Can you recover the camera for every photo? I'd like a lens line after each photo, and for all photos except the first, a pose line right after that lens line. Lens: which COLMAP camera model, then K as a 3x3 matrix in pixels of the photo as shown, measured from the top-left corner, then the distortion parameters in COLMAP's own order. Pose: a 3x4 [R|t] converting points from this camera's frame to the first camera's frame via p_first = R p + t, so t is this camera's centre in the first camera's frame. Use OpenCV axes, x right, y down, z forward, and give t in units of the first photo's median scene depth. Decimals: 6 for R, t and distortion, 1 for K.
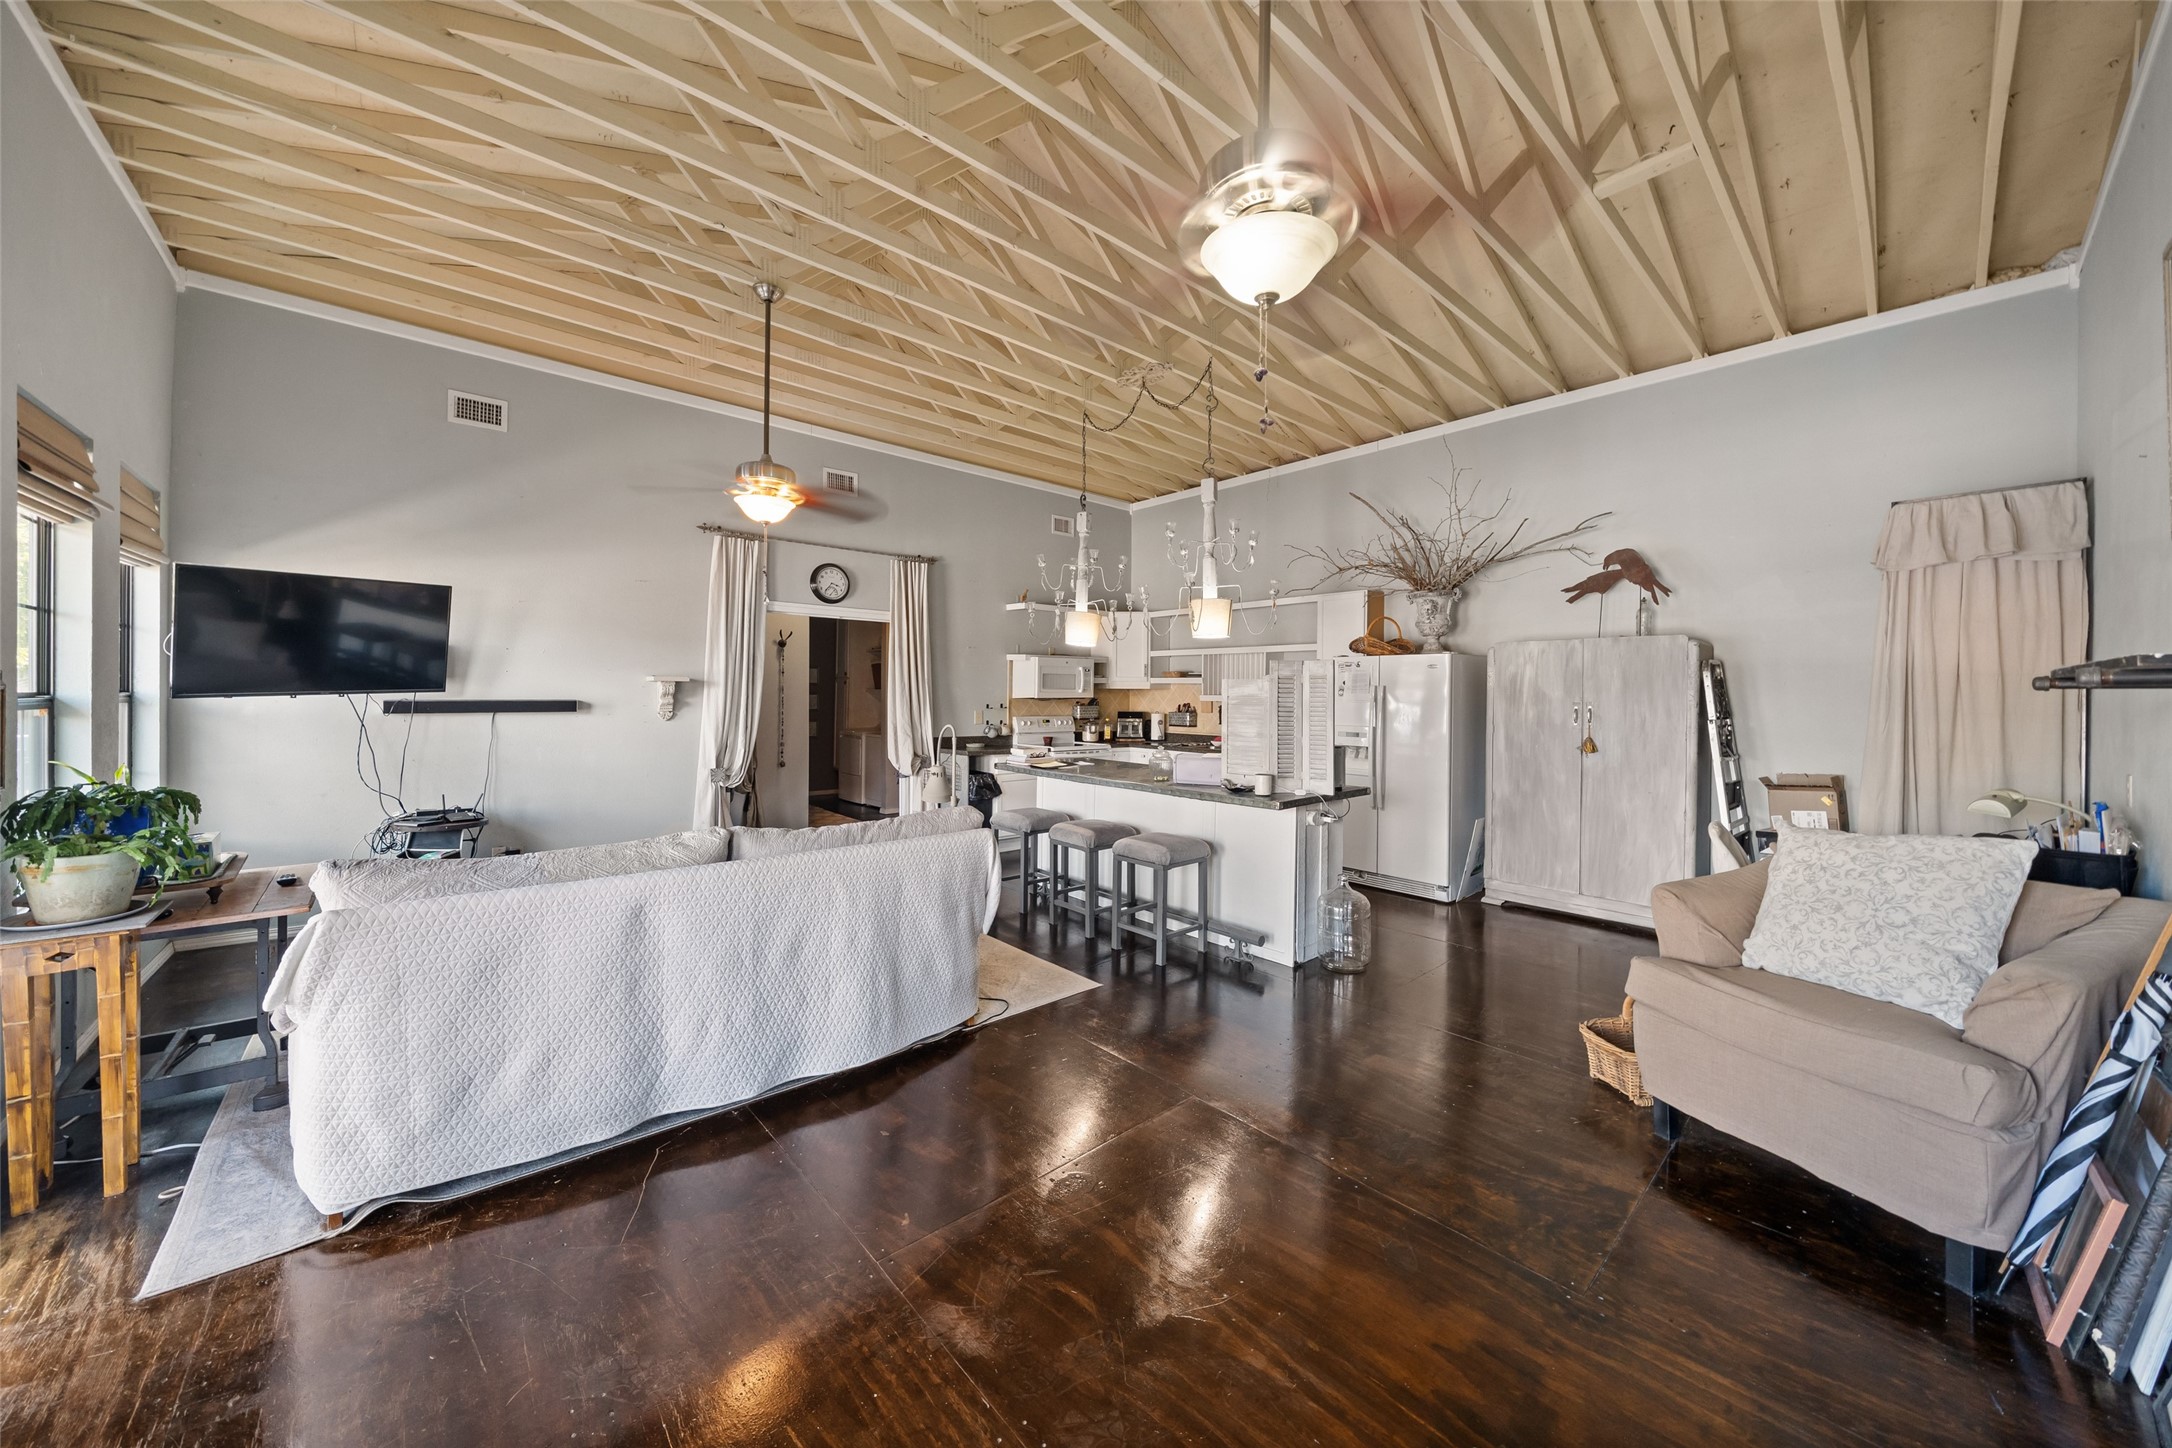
lens RADIAL K [[750.0, 0, 1086.0], [0, 750.0, 724.0], [0, 0, 1]] dist [-0.002104, -0.000291]
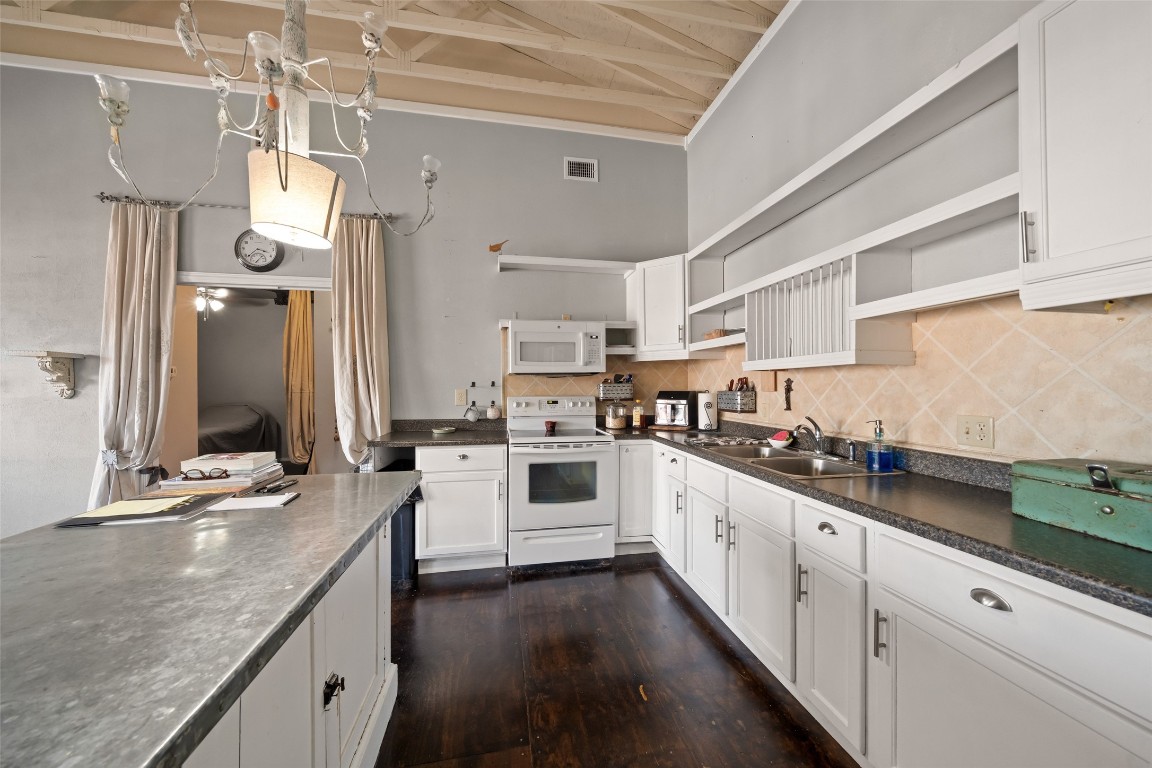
lens RADIAL K [[397.8, 0, 576.0], [0, 397.8, 384.0], [0, 0, 1]] dist [-0.002104, -0.000291]
pose [[0.862702, -0.013418, -0.505535, 0.187952], [-0.009696, 0.999025, -0.043064, -0.005326], [0.505620, 0.042053, 0.861731, 0.621204]]
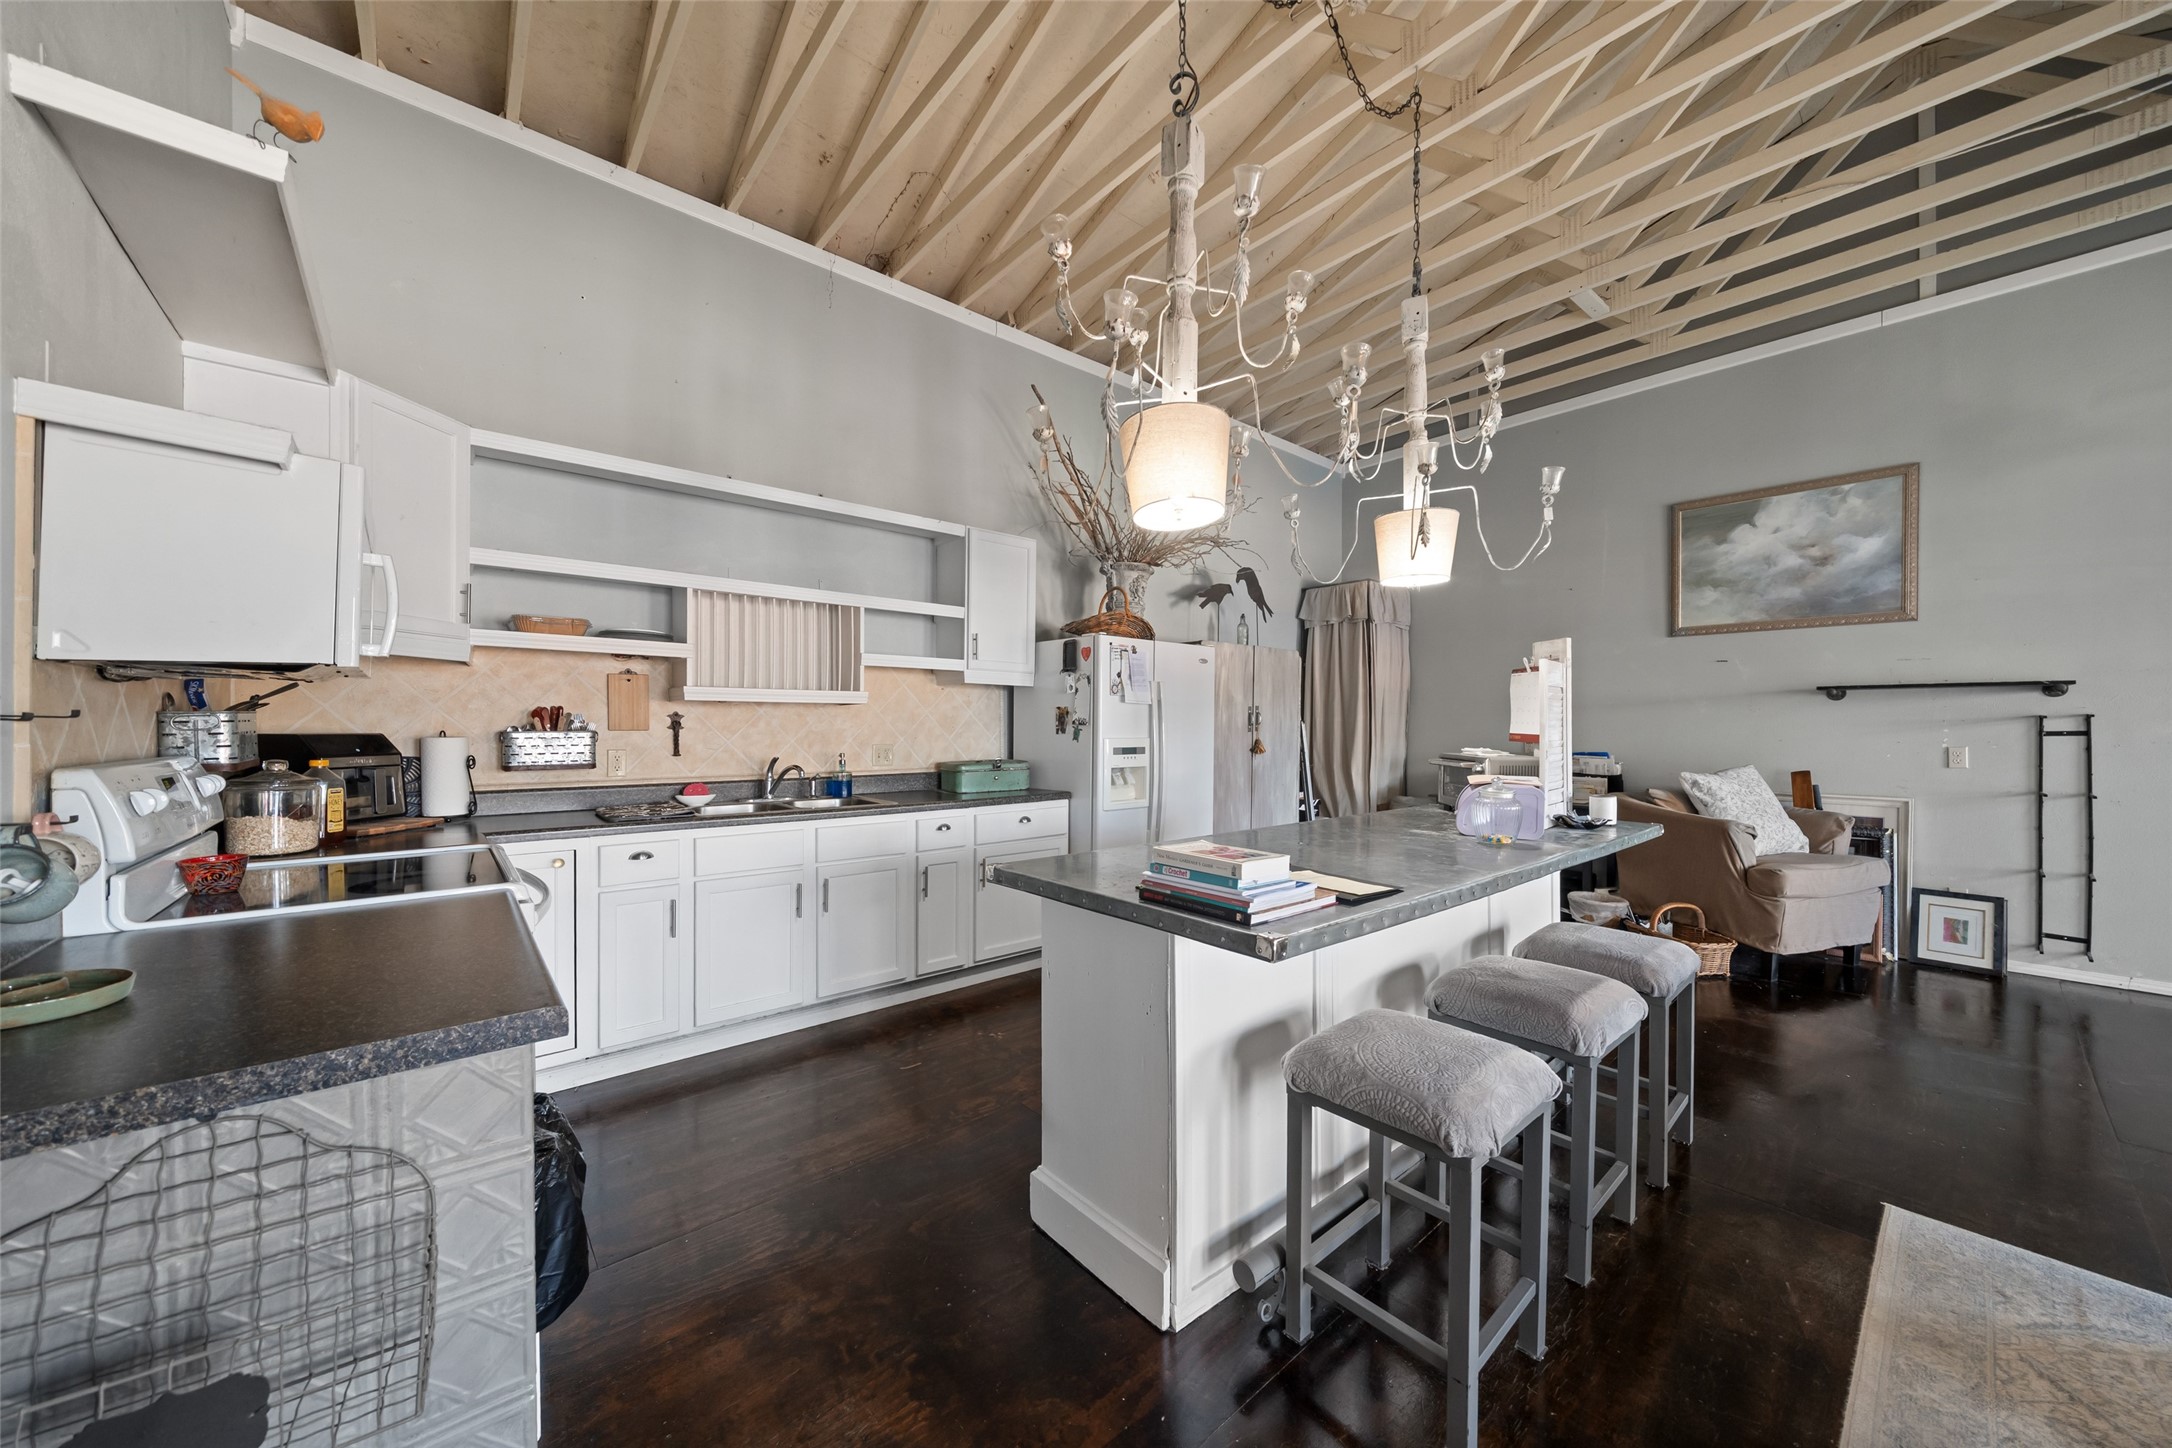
lens RADIAL K [[750.0, 0, 1086.0], [0, 750.0, 724.0], [0, 0, 1]] dist [-0.002104, -0.000291]
pose [[0.008877, -0.009298, 0.999917, -0.228729], [0.034504, 0.999364, 0.008987, -0.013197], [-0.999365, 0.034422, 0.009192, 0.732900]]
